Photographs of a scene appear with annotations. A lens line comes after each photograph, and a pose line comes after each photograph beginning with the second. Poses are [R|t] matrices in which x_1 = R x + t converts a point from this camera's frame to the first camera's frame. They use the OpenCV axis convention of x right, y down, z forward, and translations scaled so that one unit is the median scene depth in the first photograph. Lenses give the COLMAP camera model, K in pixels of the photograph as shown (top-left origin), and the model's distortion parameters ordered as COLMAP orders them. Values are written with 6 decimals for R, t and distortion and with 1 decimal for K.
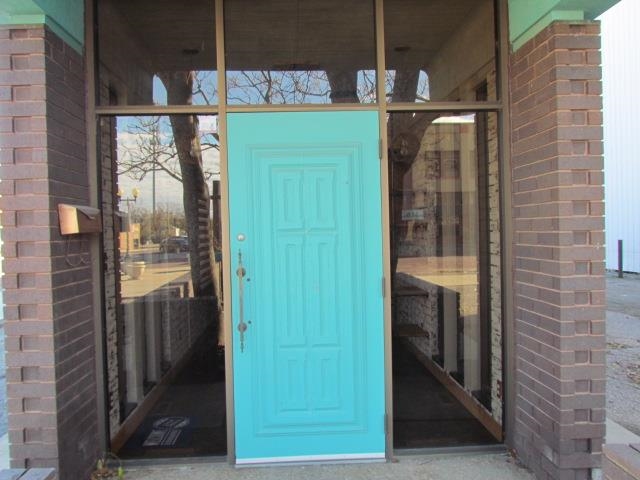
lens RADIAL K [[634.4, 0, 318.8], [0, 634.4, 240.8], [0, 0, 1]] dist [-0.003548, 0.000000]
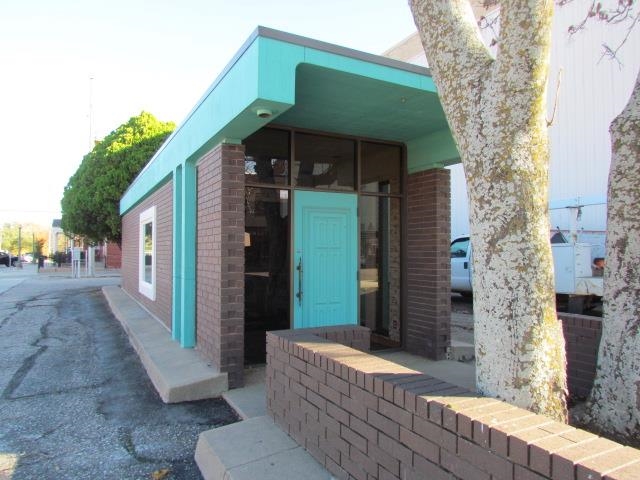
lens RADIAL K [[475.1, 0, 321.6], [0, 475.1, 239.5], [0, 0, 1]] dist [-0.027700, 0.010631]
pose [[0.903490, 0.037341, 0.426980, -0.792380], [-0.016095, 0.998451, -0.053261, 0.042392], [-0.428307, 0.041248, 0.902691, -0.466762]]
